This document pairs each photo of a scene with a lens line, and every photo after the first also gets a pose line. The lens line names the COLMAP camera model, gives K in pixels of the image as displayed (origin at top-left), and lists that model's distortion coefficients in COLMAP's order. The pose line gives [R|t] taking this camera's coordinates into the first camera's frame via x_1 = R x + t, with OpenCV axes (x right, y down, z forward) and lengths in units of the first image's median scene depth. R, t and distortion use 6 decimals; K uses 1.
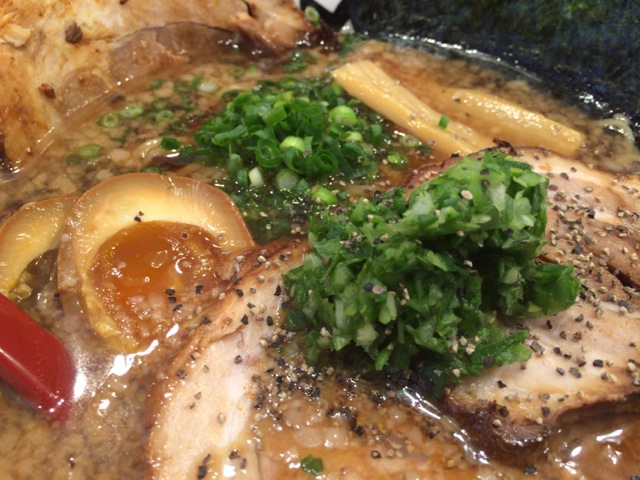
lens RADIAL K [[558.9, 0, 320.0], [0, 558.9, 240.0], [0, 0, 1]] dist [0.109124, -0.219883]
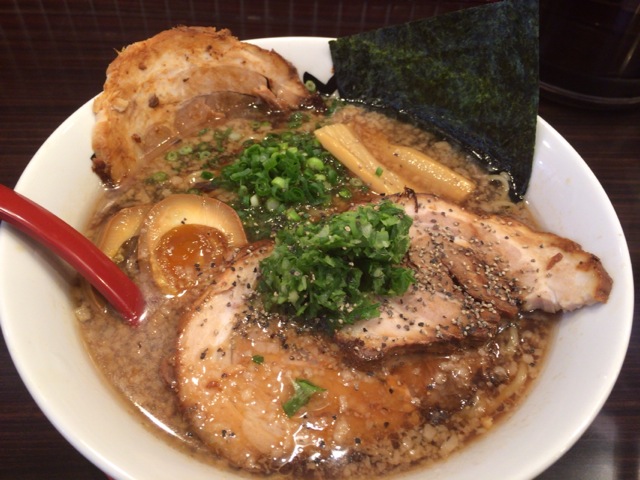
lens RADIAL K [[558.9, 0, 320.0], [0, 558.9, 240.0], [0, 0, 1]] dist [0.109124, -0.219883]
pose [[0.992333, 0.082157, -0.092337, 0.274339], [-0.078979, 0.996168, 0.037563, -0.083891], [0.095070, -0.029982, 0.995019, -0.724619]]
